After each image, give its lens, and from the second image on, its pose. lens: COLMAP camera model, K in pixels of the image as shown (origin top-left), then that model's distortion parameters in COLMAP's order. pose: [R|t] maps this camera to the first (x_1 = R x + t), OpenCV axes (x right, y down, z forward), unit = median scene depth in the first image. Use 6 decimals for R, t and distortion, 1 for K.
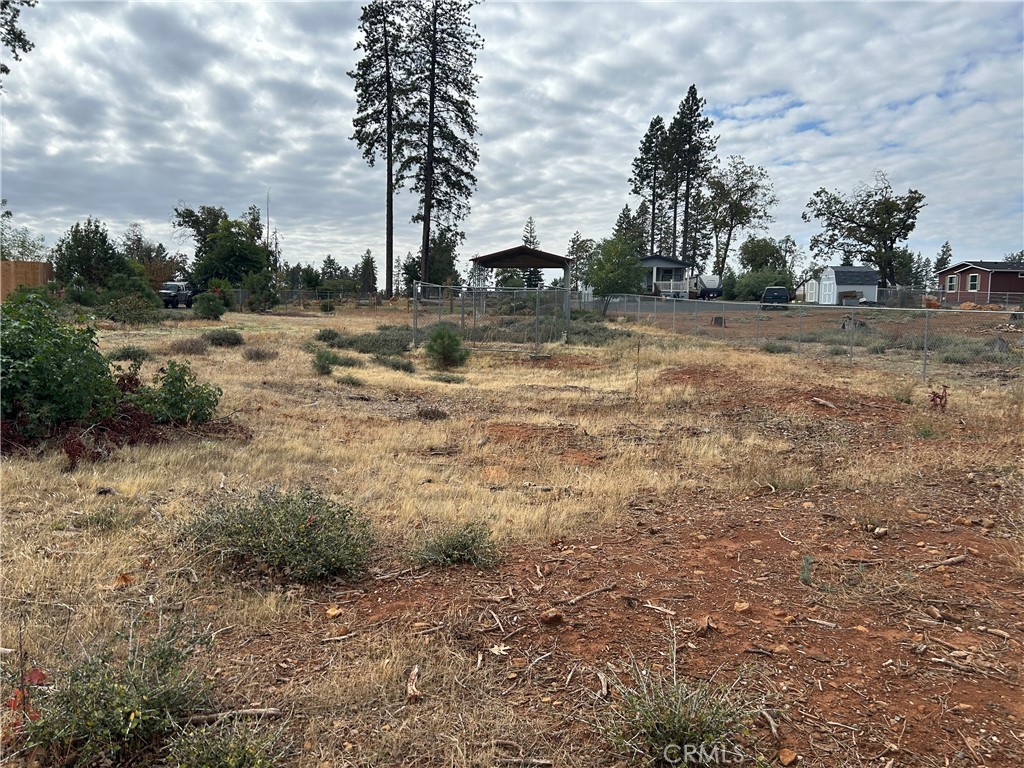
lens RADIAL K [[772.0, 0, 512.0], [0, 772.0, 384.0], [0, 0, 1]] dist [0.078171, -0.092520]
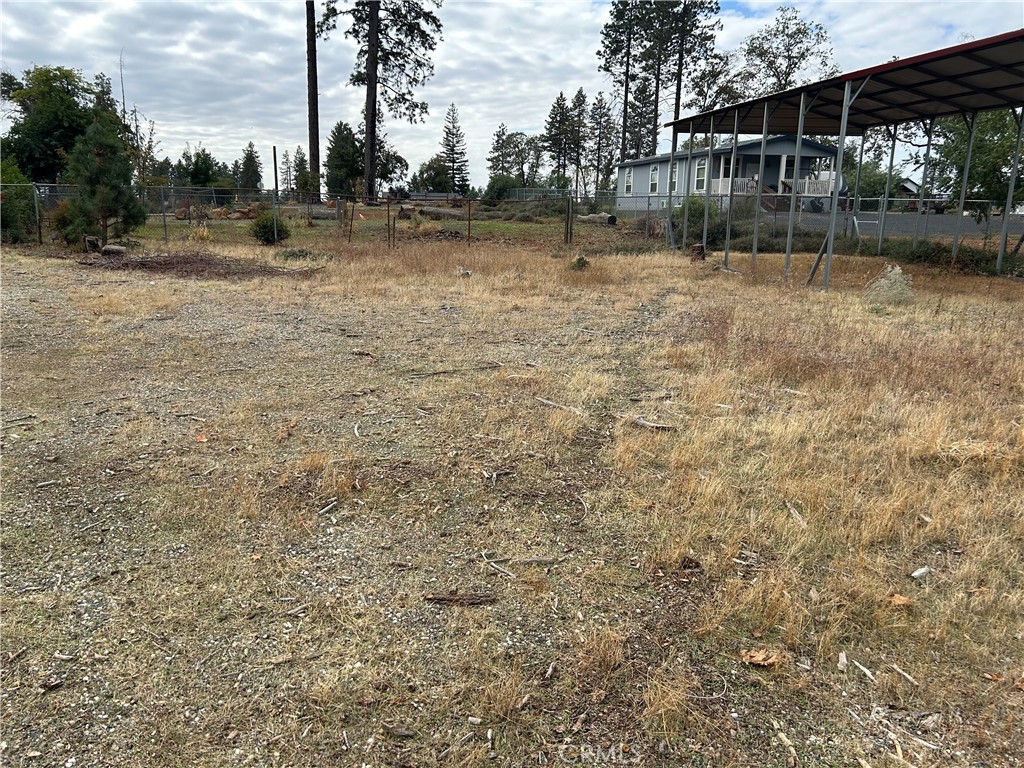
lens RADIAL K [[777.9, 0, 509.3], [0, 777.9, 378.4], [0, 0, 1]] dist [0.057093, -0.063697]
pose [[0.991056, -0.022009, 0.131619, -0.083447], [0.007099, 0.993604, 0.112699, -0.032896], [-0.133258, -0.110756, 0.984873, 0.281191]]
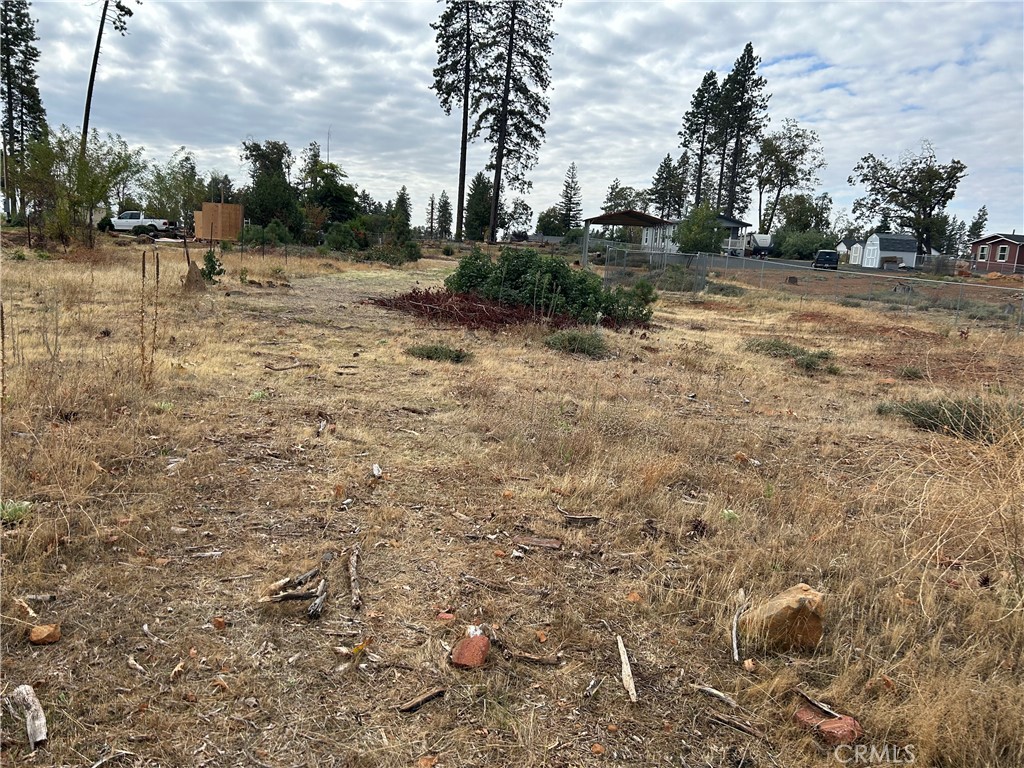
lens RADIAL K [[772.2, 0, 510.9], [0, 772.2, 391.6], [0, 0, 1]] dist [0.060013, -0.063987]
pose [[0.998438, 0.052272, -0.019715, -0.052897], [-0.050458, 0.995241, 0.083366, 0.005815], [0.023979, -0.082241, 0.996324, -0.096689]]
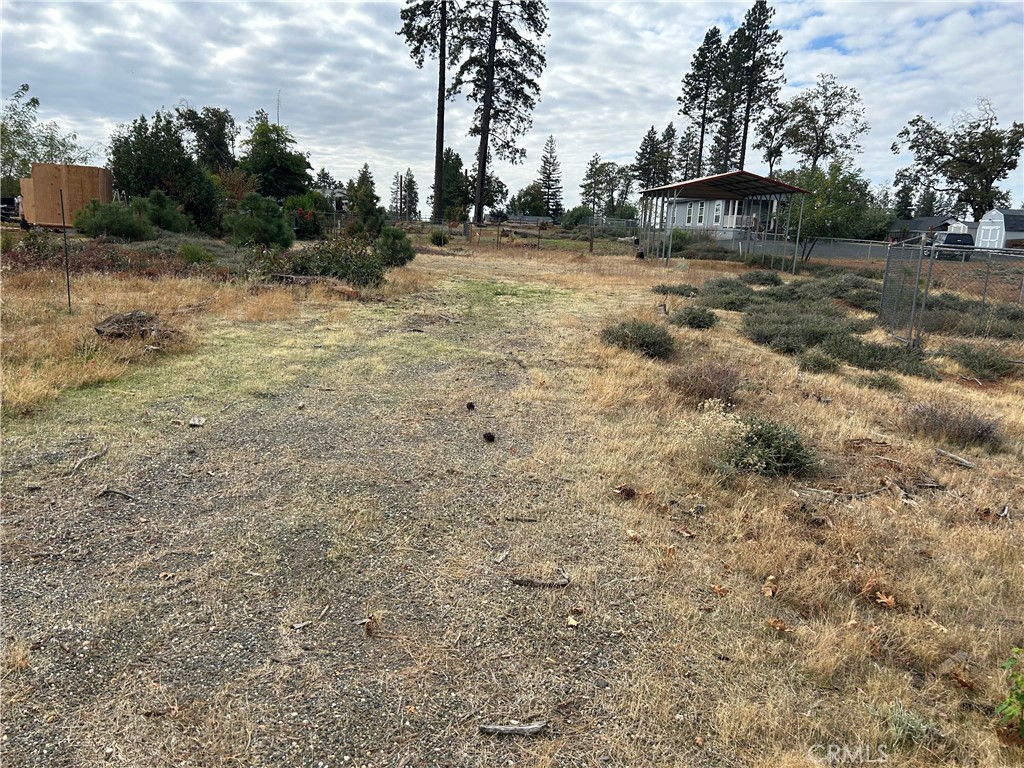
lens RADIAL K [[775.8, 0, 519.0], [0, 775.8, 389.0], [0, 0, 1]] dist [0.057225, -0.056754]
pose [[0.998913, 0.033359, 0.032563, -0.086425], [-0.036498, 0.994205, 0.101118, -0.013879], [-0.029001, -0.102197, 0.994341, 0.086064]]
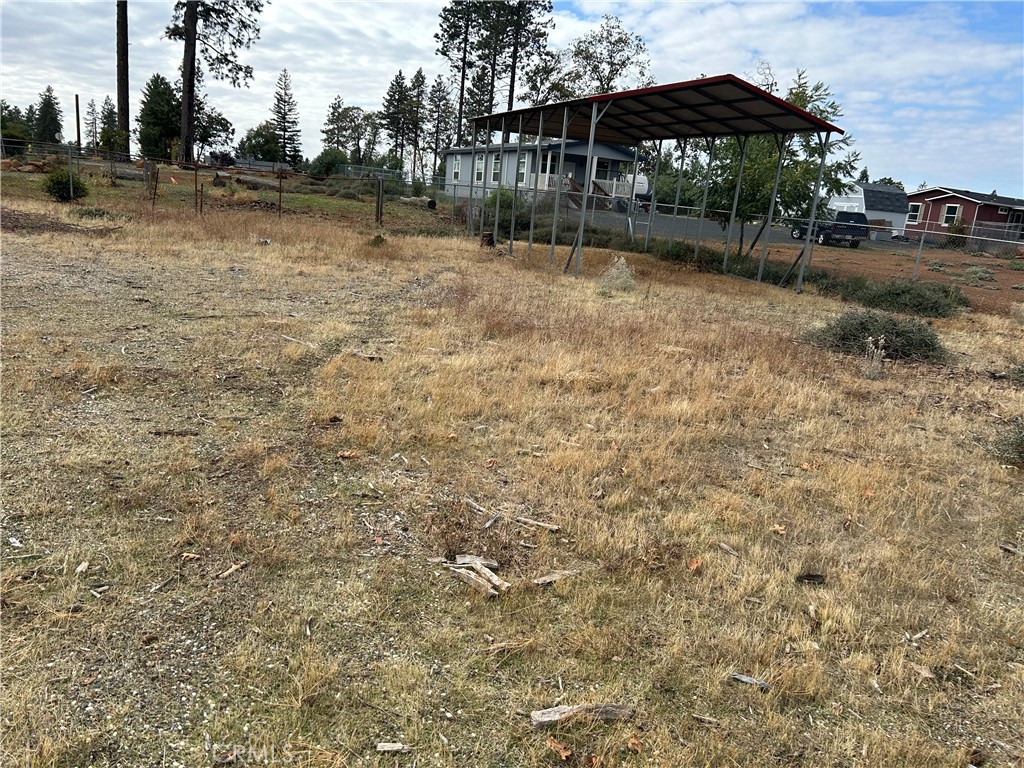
lens RADIAL K [[775.8, 0, 519.0], [0, 775.8, 389.0], [0, 0, 1]] dist [0.057225, -0.056754]
pose [[0.937865, -0.004775, 0.346966, -0.079068], [-0.047310, 0.988809, 0.141489, -0.031660], [-0.343759, -0.149113, 0.927144, 0.262259]]
